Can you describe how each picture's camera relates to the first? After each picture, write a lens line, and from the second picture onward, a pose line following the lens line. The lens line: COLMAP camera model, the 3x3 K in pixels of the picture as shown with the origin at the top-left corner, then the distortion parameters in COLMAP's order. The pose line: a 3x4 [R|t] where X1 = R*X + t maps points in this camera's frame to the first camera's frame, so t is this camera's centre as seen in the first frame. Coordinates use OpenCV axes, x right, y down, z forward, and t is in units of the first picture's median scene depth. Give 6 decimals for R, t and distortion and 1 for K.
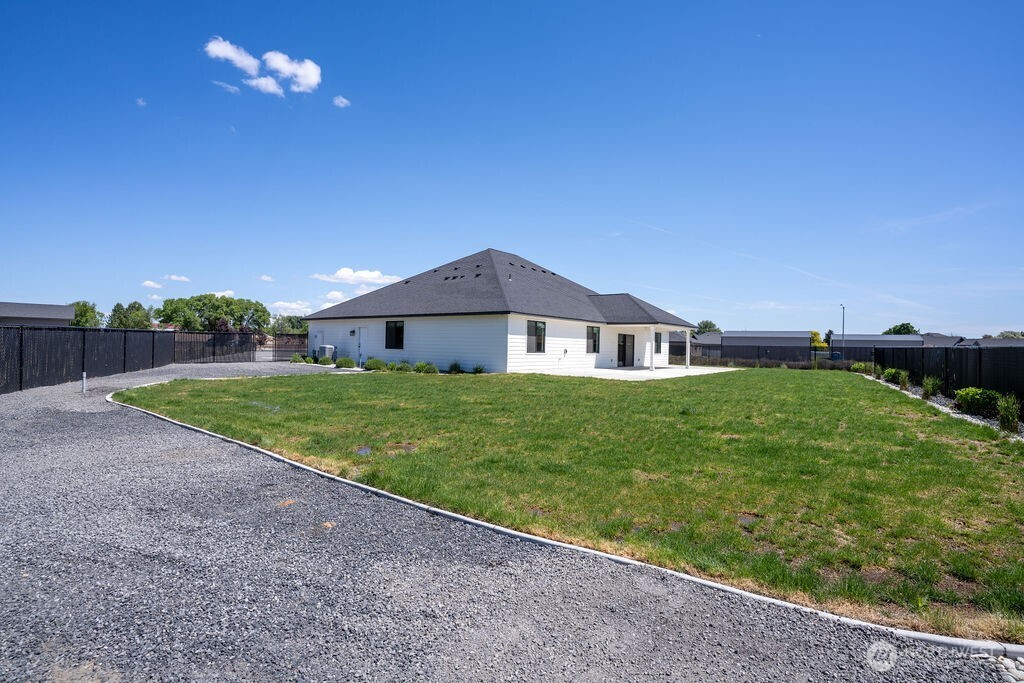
lens RADIAL K [[500.2, 0, 509.6], [0, 500.2, 337.1], [0, 0, 1]] dist [-0.057550, 0.017141]
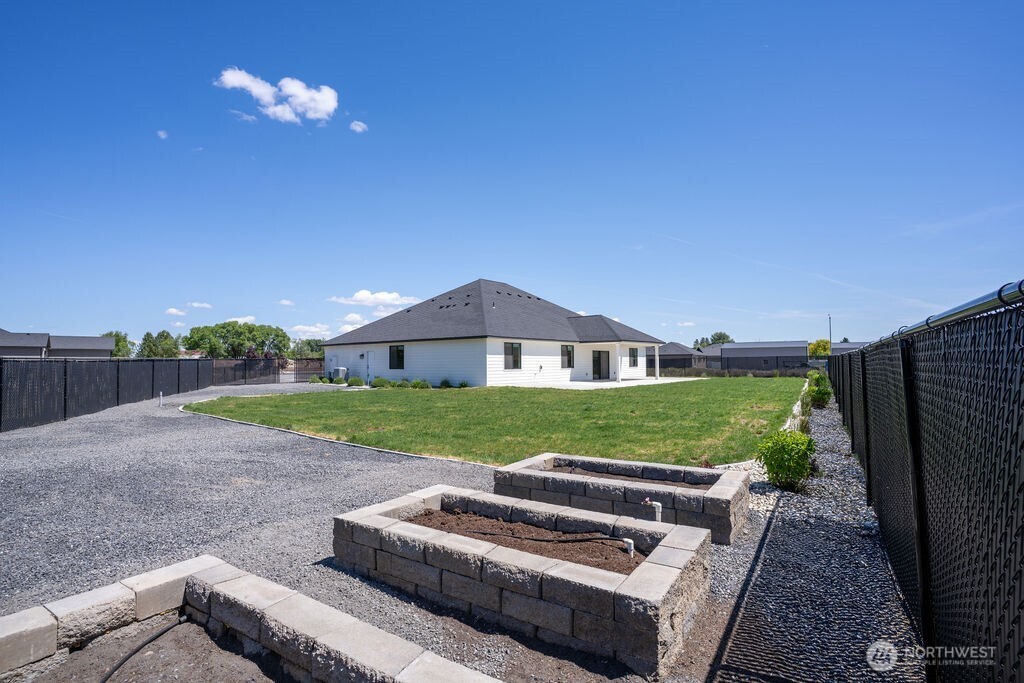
lens RADIAL K [[500.2, 0, 516.7], [0, 500.2, 336.5], [0, 0, 1]] dist [-0.057550, 0.017141]
pose [[0.999387, -0.028259, -0.020657, 0.067565], [0.027509, 0.998983, -0.035723, -0.002733], [0.021645, 0.035133, 0.999148, -0.149862]]
